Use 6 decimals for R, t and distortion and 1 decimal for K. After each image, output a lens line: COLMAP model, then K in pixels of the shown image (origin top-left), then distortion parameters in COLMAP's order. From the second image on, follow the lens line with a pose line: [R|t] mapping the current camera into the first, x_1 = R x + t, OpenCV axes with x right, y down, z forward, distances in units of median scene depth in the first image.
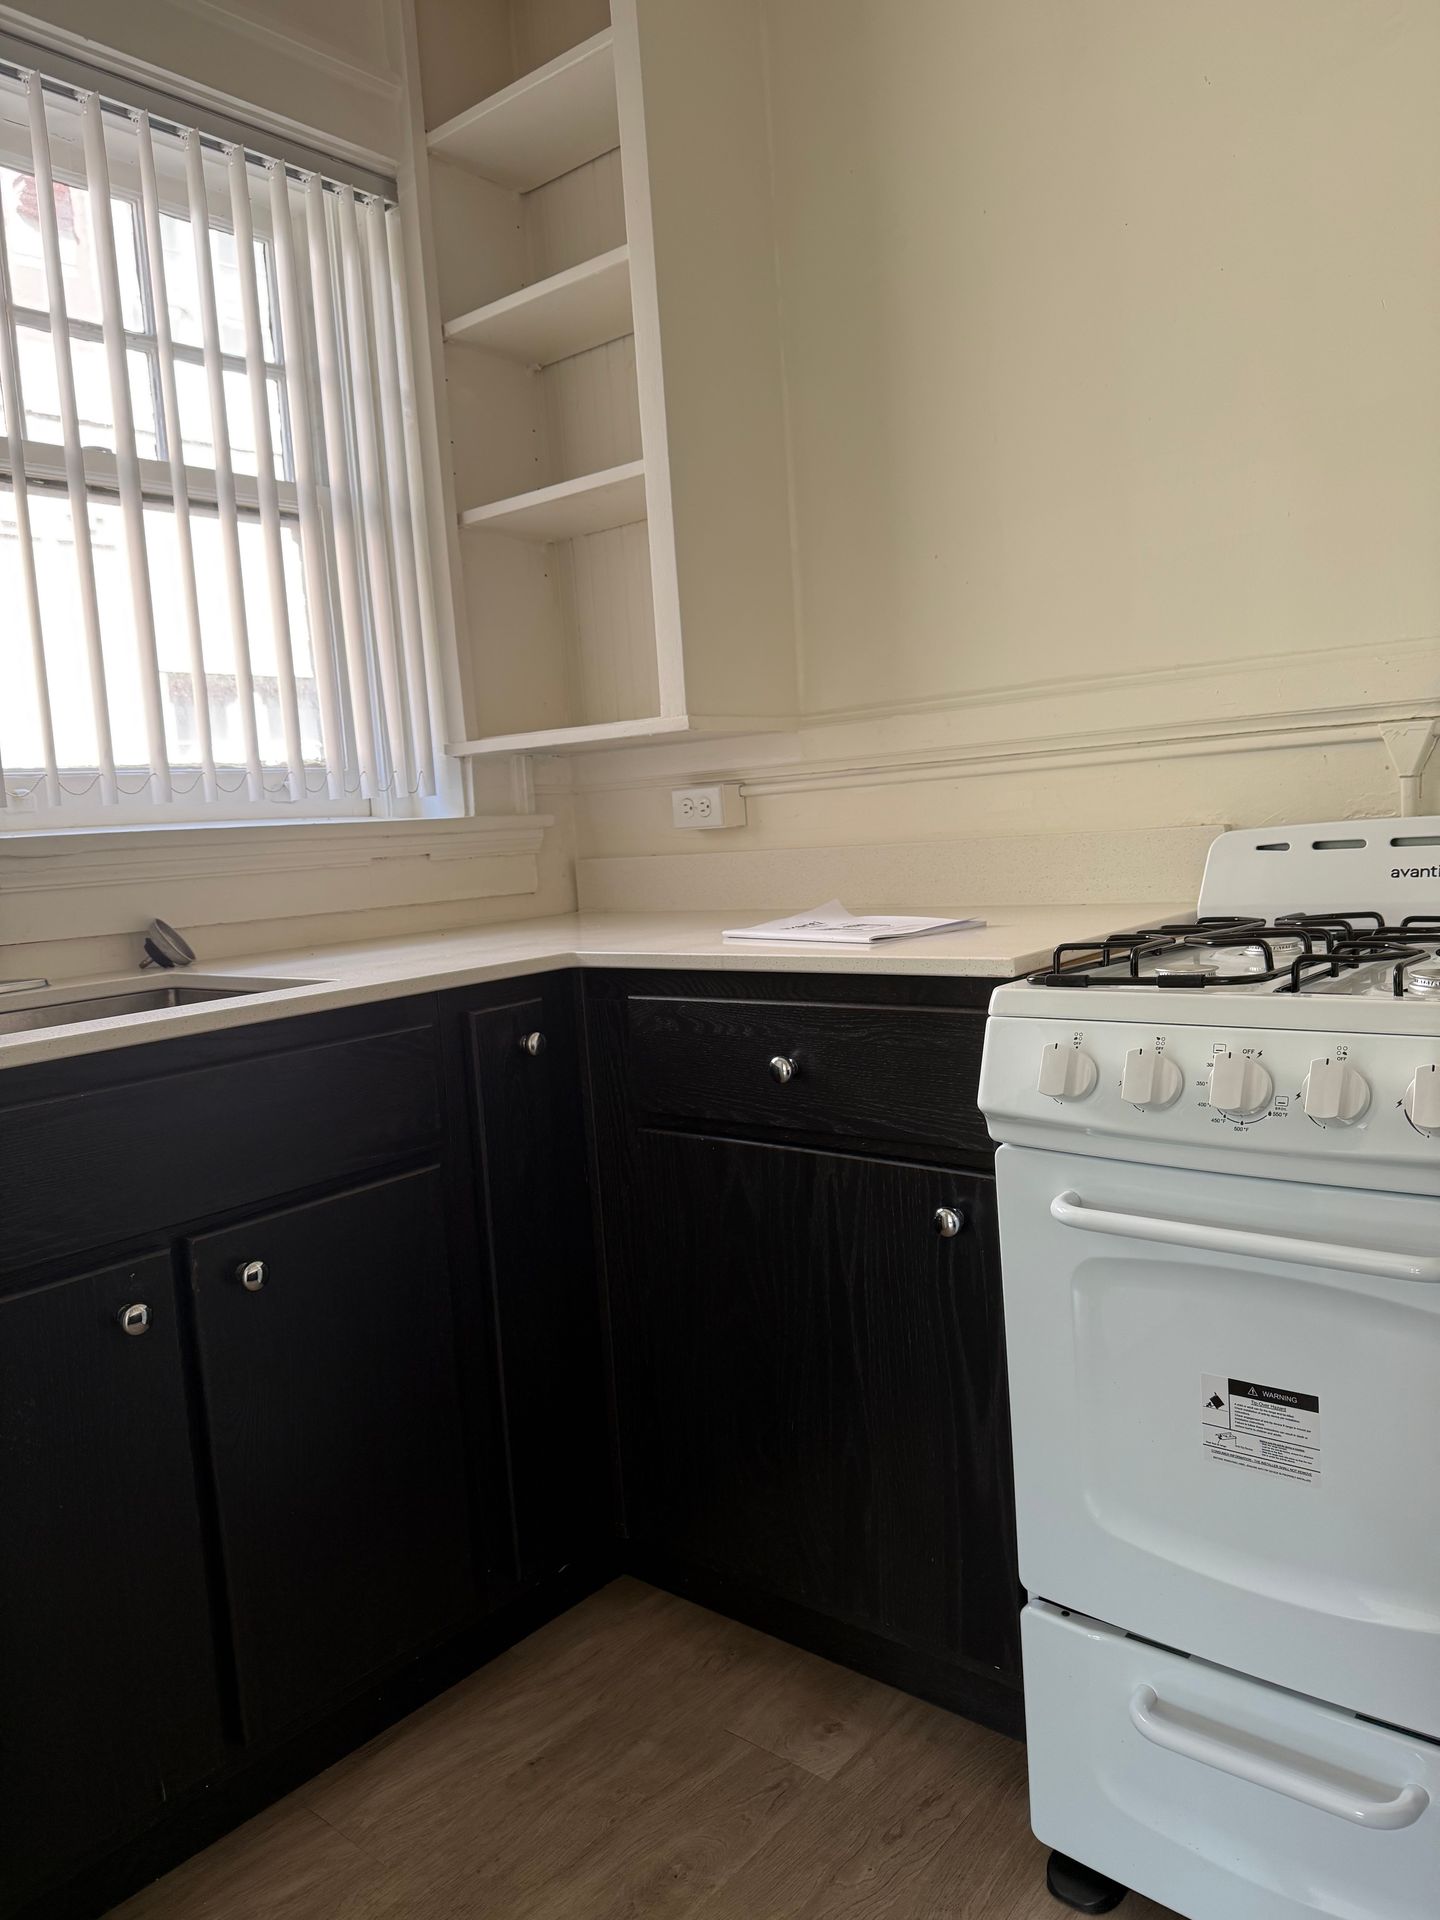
lens RADIAL K [[1332.7, 0, 716.2], [0, 1332.7, 969.4], [0, 0, 1]] dist [0.009470, -0.016076]
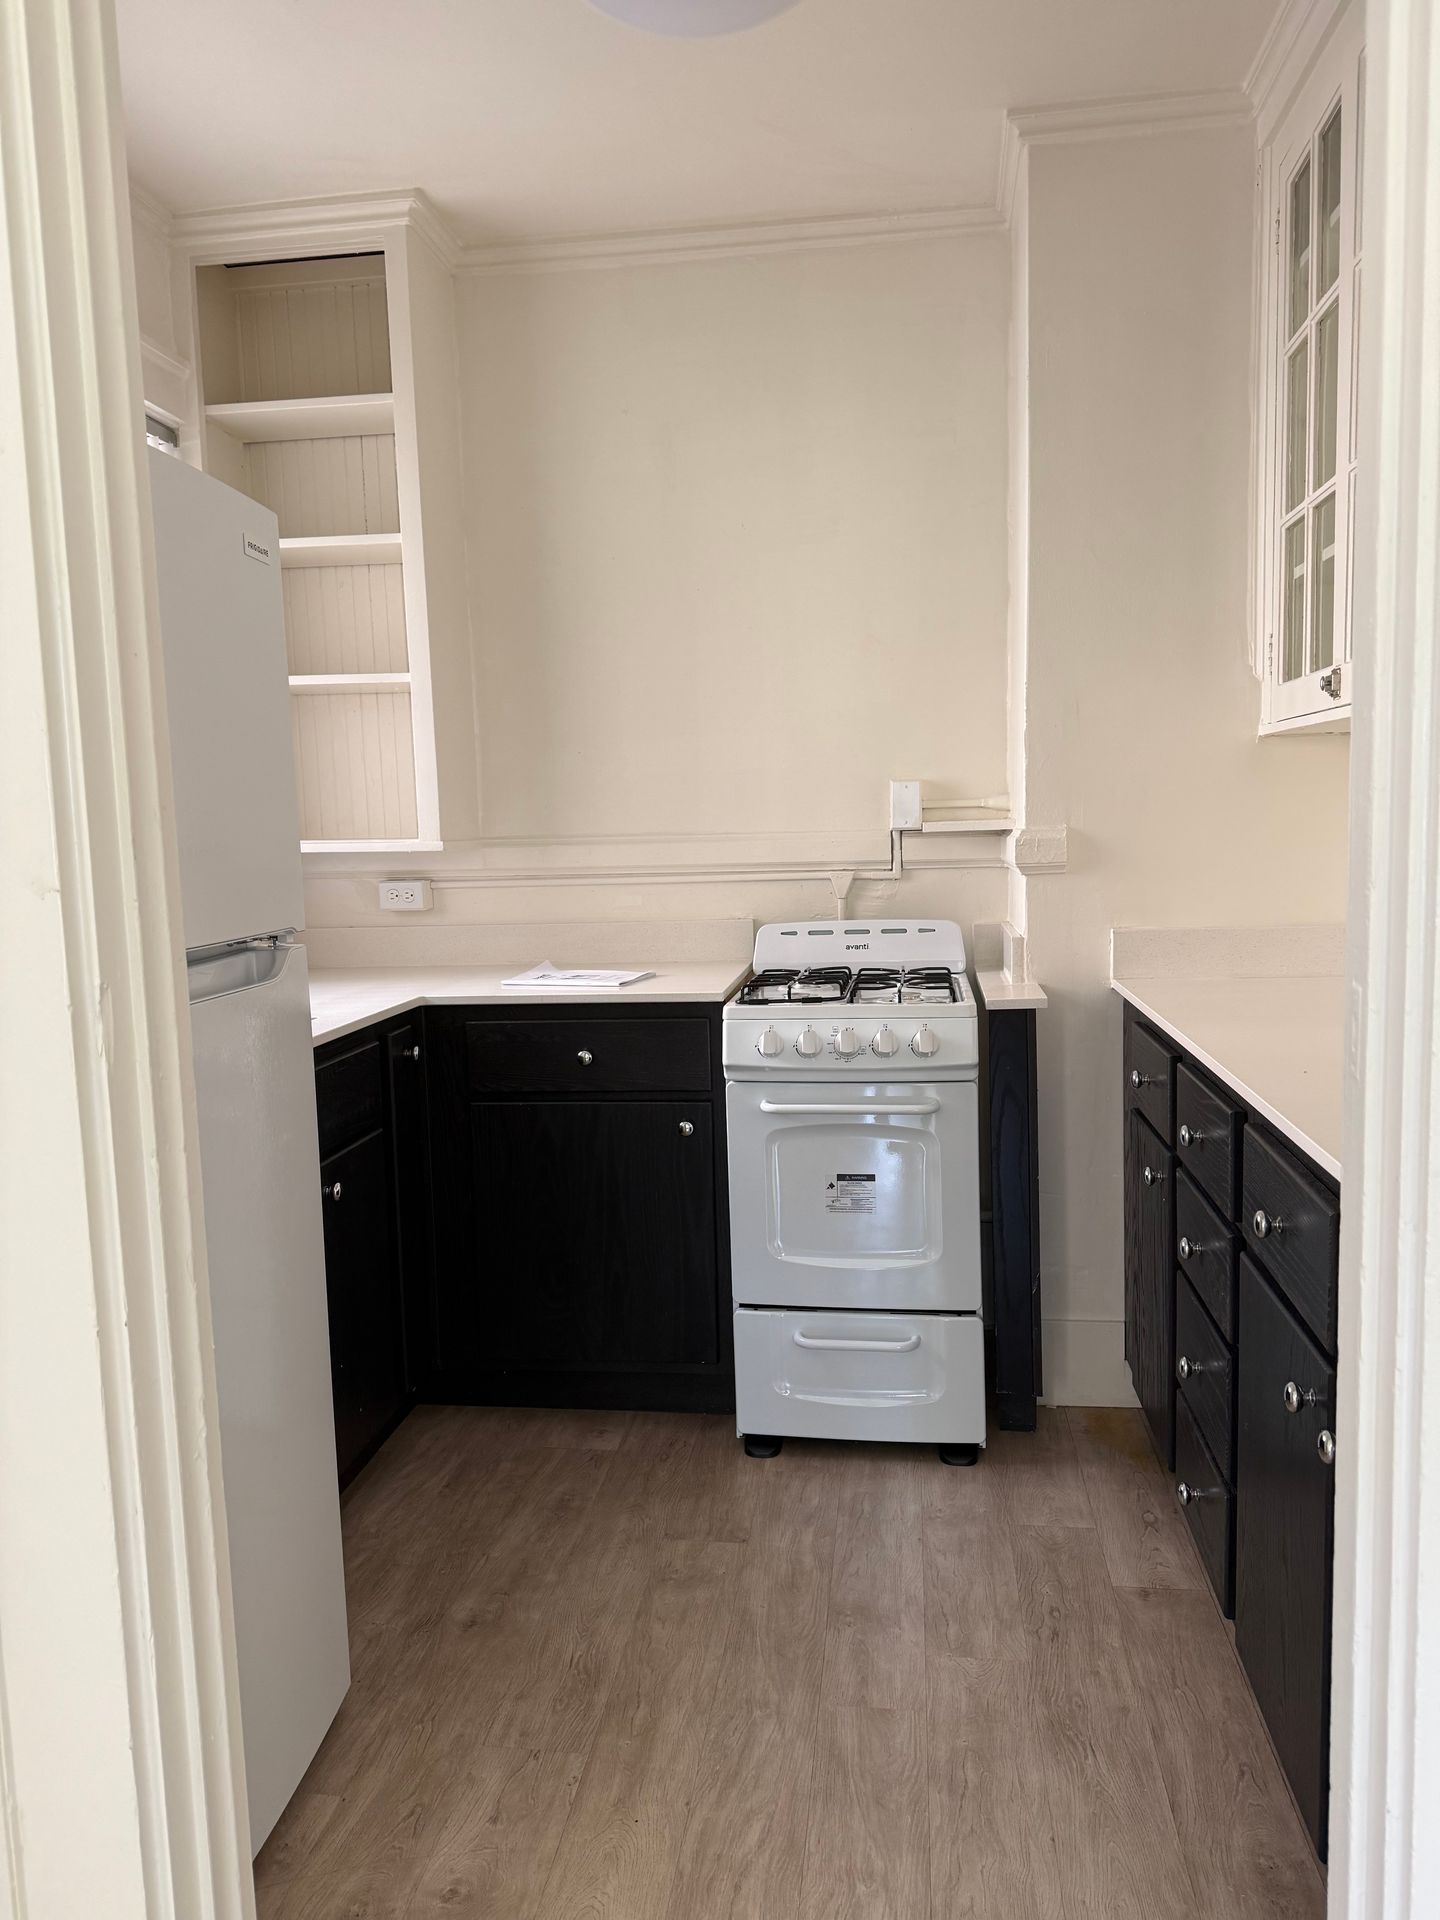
lens RADIAL K [[1332.7, 0, 725.8], [0, 1332.7, 954.8], [0, 0, 1]] dist [0.009470, -0.016076]
pose [[0.840941, -0.008295, 0.541064, -0.729077], [0.029768, 0.999078, -0.030950, -0.002047], [-0.540308, 0.042134, 0.840412, -0.599666]]
